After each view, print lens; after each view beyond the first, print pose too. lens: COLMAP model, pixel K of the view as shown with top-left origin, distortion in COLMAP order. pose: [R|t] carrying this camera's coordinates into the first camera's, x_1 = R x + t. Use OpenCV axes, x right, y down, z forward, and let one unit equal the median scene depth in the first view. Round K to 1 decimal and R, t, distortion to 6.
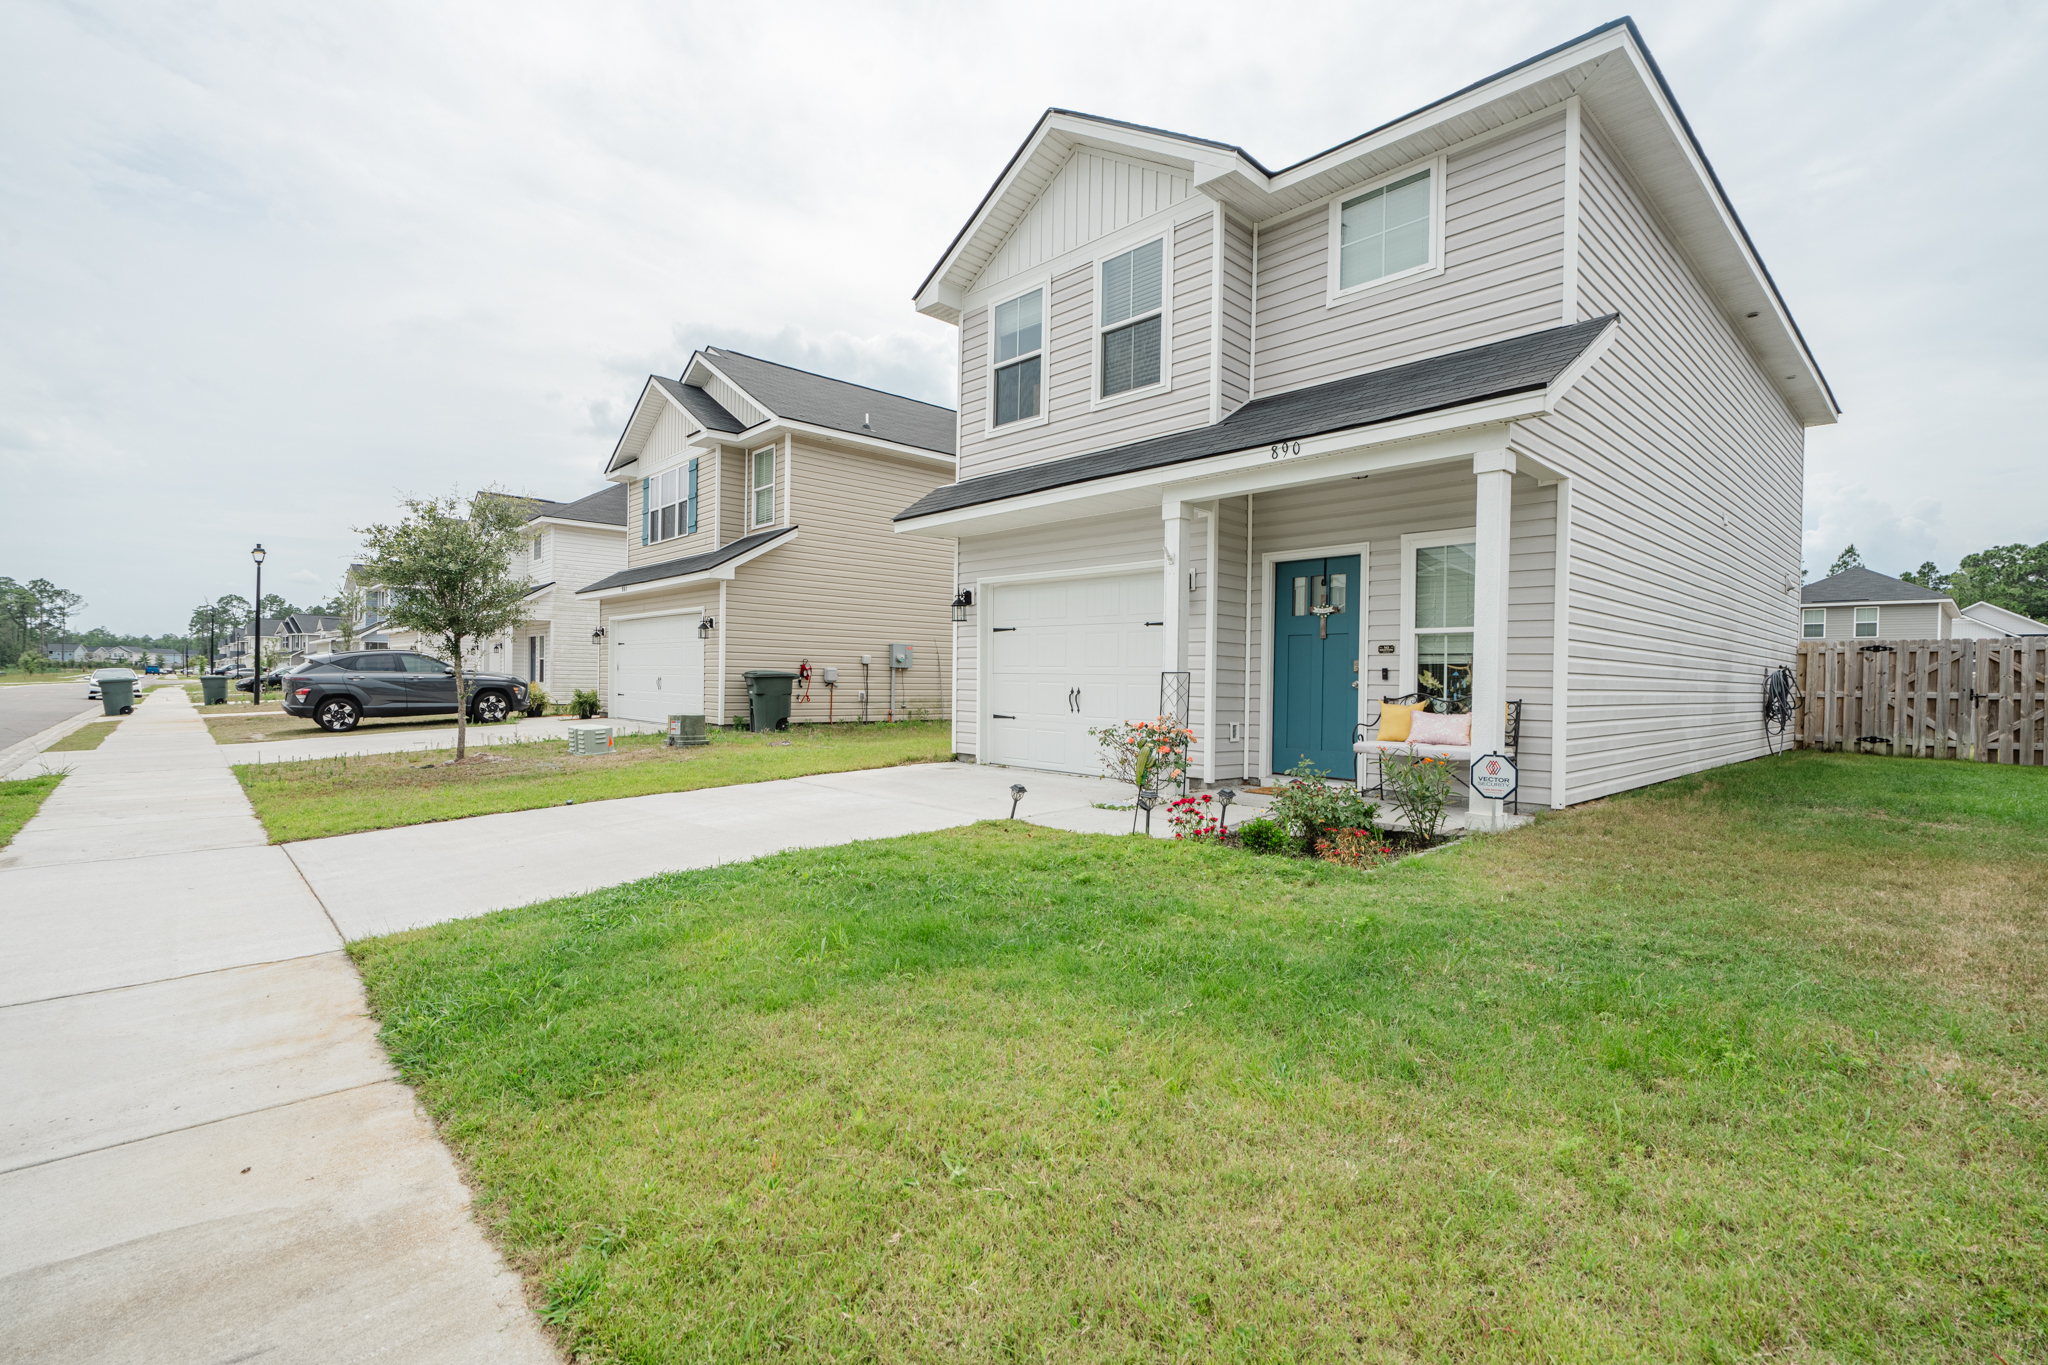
lens RADIAL K [[929.2, 0, 1019.7], [0, 929.2, 679.8], [0, 0, 1]] dist [0.001285, -0.000350]
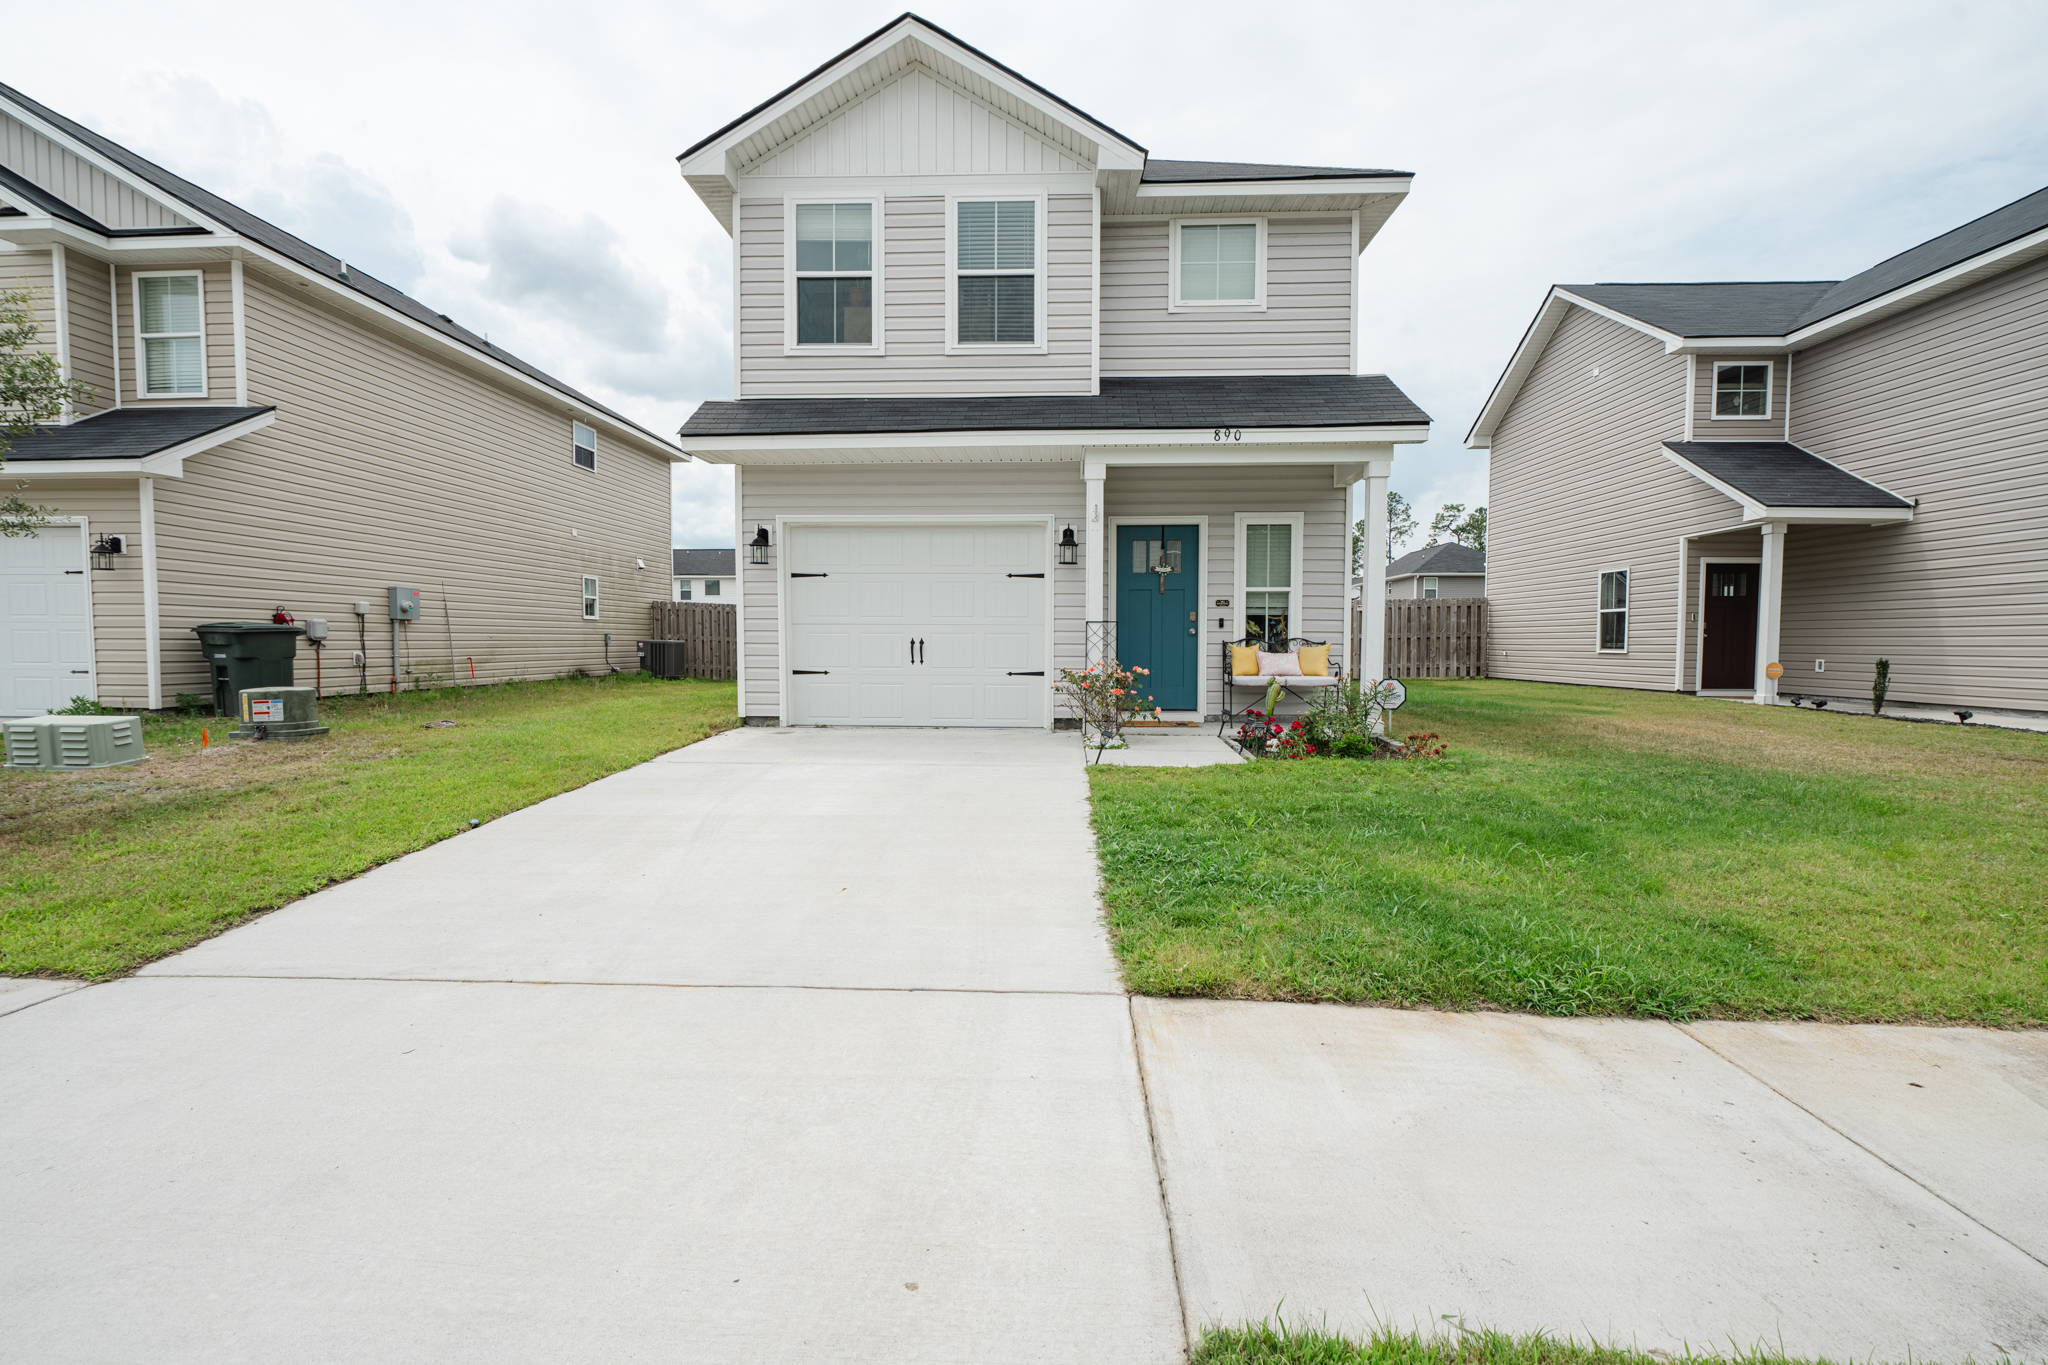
lens RADIAL K [[922.9, 0, 1024.0], [0, 922.9, 682.5], [0, 0, 1]] dist [-0.003223, -0.000383]
pose [[0.716517, -0.044915, 0.696123, -0.573727], [0.009006, 0.998437, 0.055151, 0.002457], [-0.697512, -0.033247, 0.715801, 0.248565]]
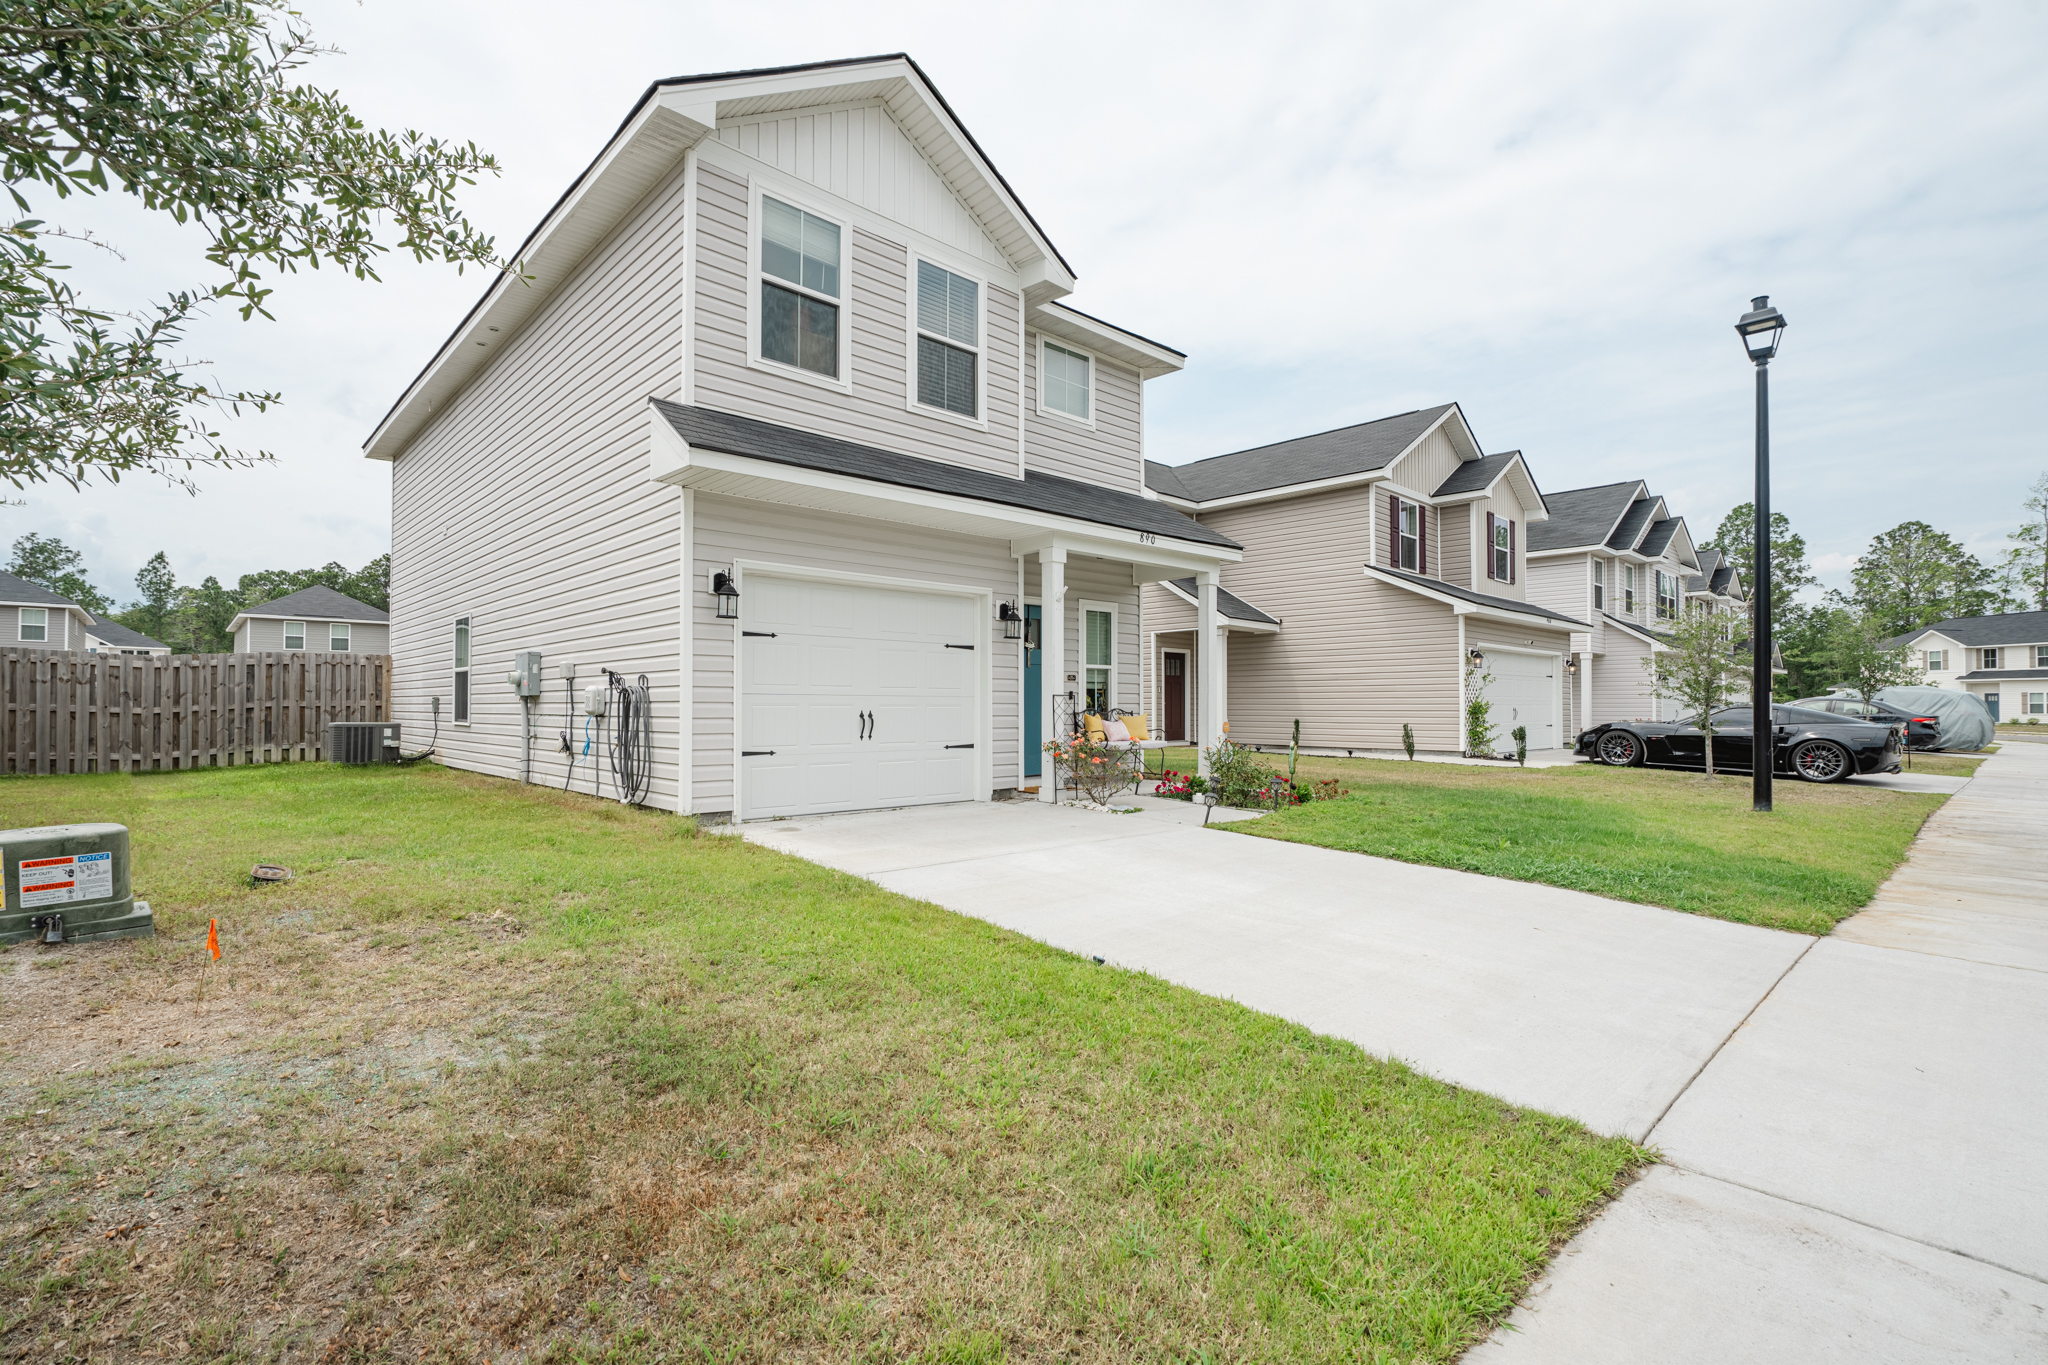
lens RADIAL K [[929.2, 0, 1019.7], [0, 929.2, 679.8], [0, 0, 1]] dist [0.001285, -0.000350]
pose [[0.005084, 0.010446, 0.999933, -0.871257], [-0.002644, 0.999942, -0.010433, -0.012932], [-0.999984, -0.002591, 0.005111, 0.916585]]
